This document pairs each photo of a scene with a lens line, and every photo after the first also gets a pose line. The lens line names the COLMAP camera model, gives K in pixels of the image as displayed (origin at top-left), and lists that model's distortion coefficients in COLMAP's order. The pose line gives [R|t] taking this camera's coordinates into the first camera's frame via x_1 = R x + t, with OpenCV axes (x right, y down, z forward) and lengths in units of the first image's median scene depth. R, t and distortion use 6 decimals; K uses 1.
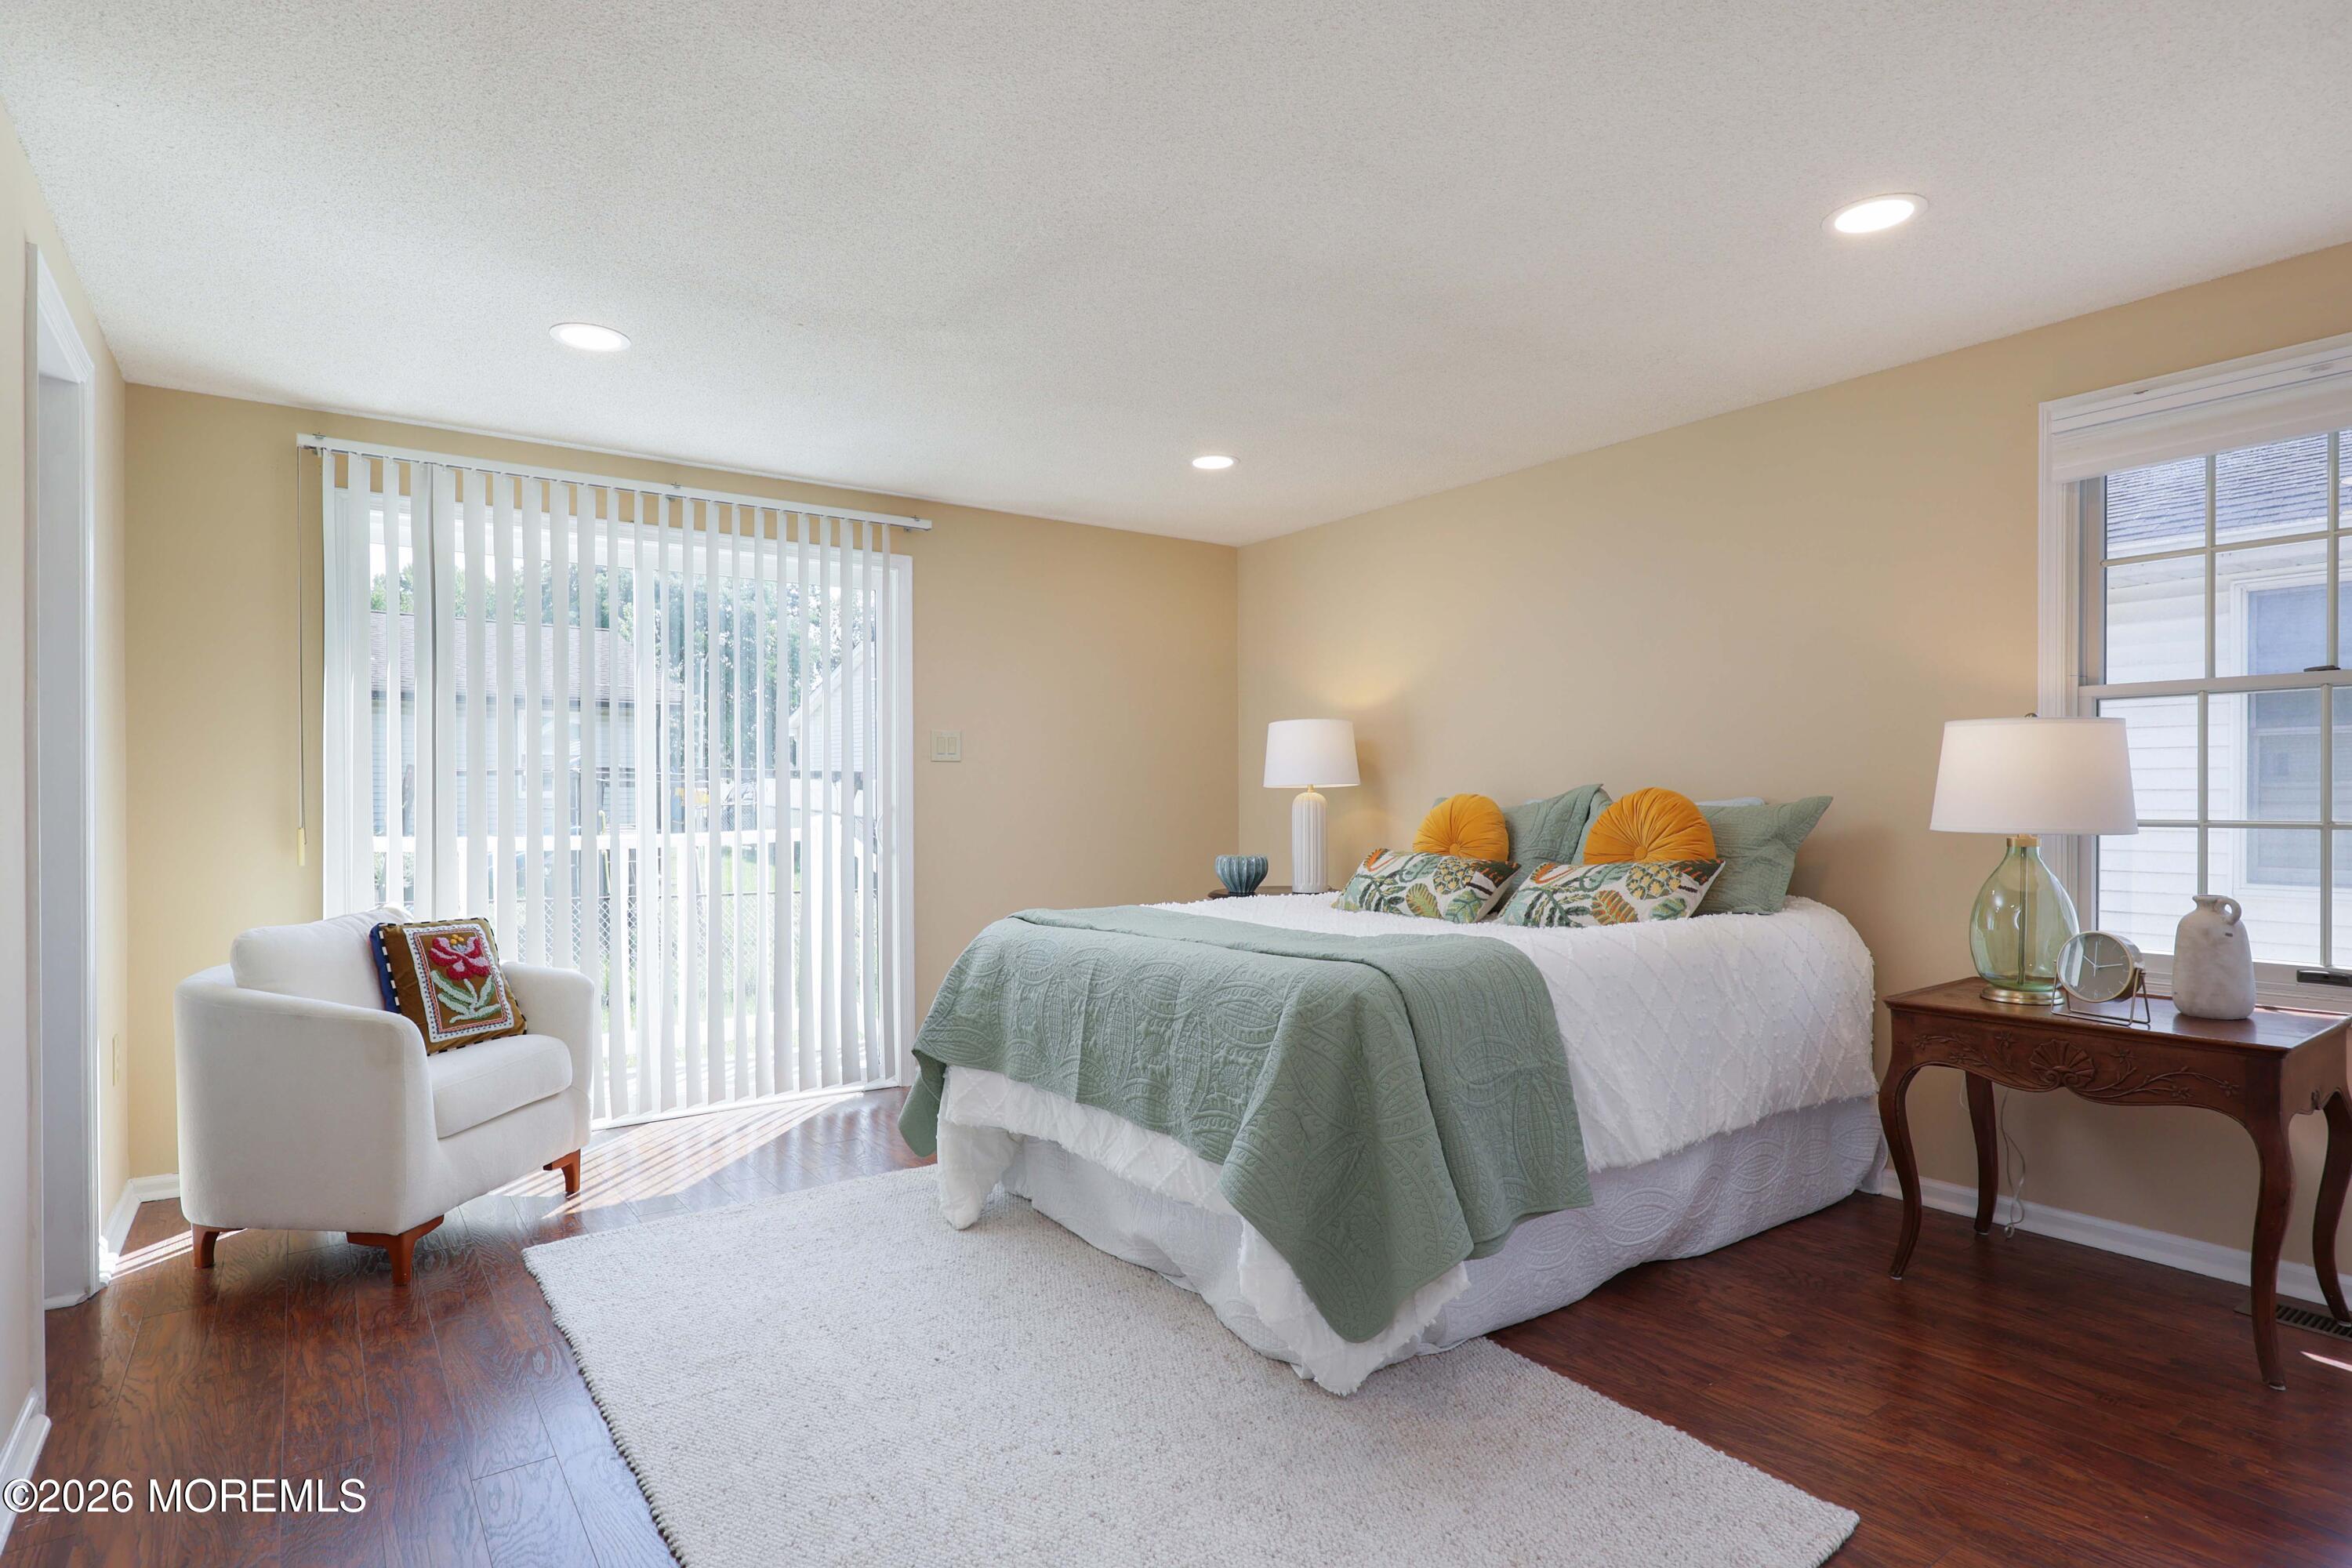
lens RADIAL K [[1207.9, 0, 1176.1], [0, 1207.9, 789.6], [0, 0, 1]] dist [-0.000564, -0.000084]
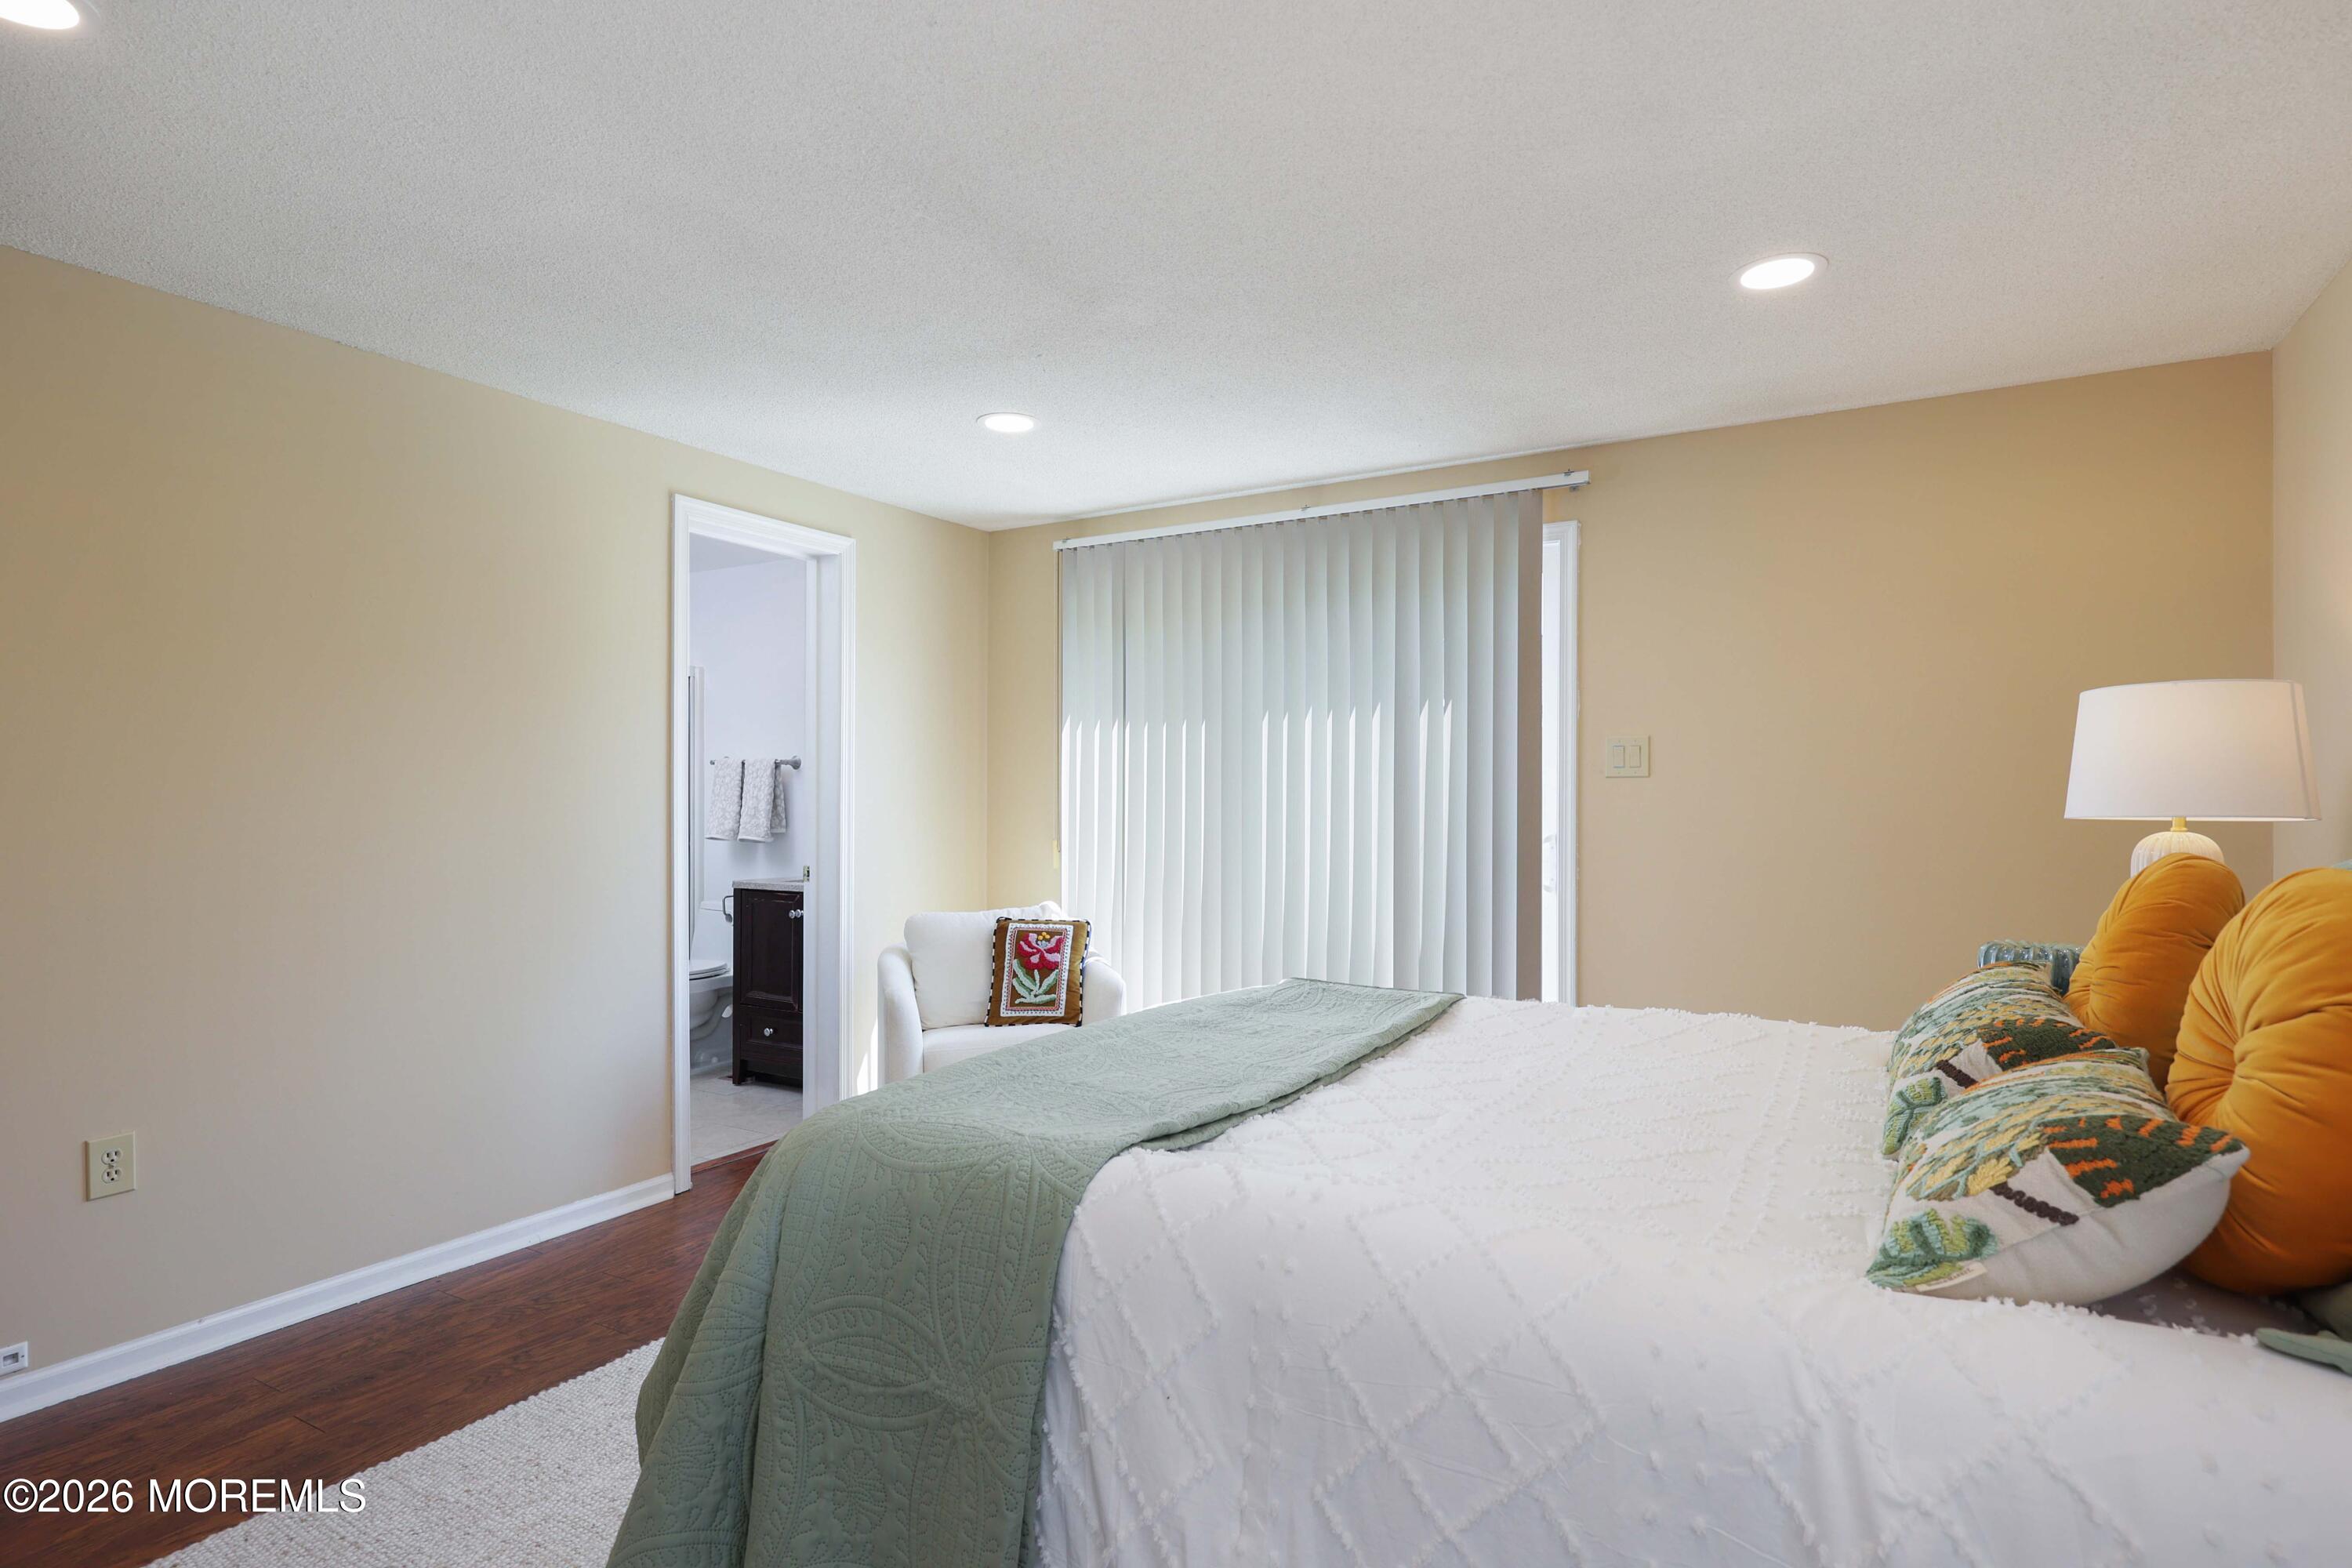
lens RADIAL K [[1207.9, 0, 1172.1], [0, 1207.9, 798.2], [0, 0, 1]] dist [-0.000564, -0.000084]
pose [[0.417912, 0.005907, -0.908468, 0.566711], [0.001242, 0.999974, 0.007074, -0.023717], [0.908487, -0.004084, 0.417894, 0.614145]]
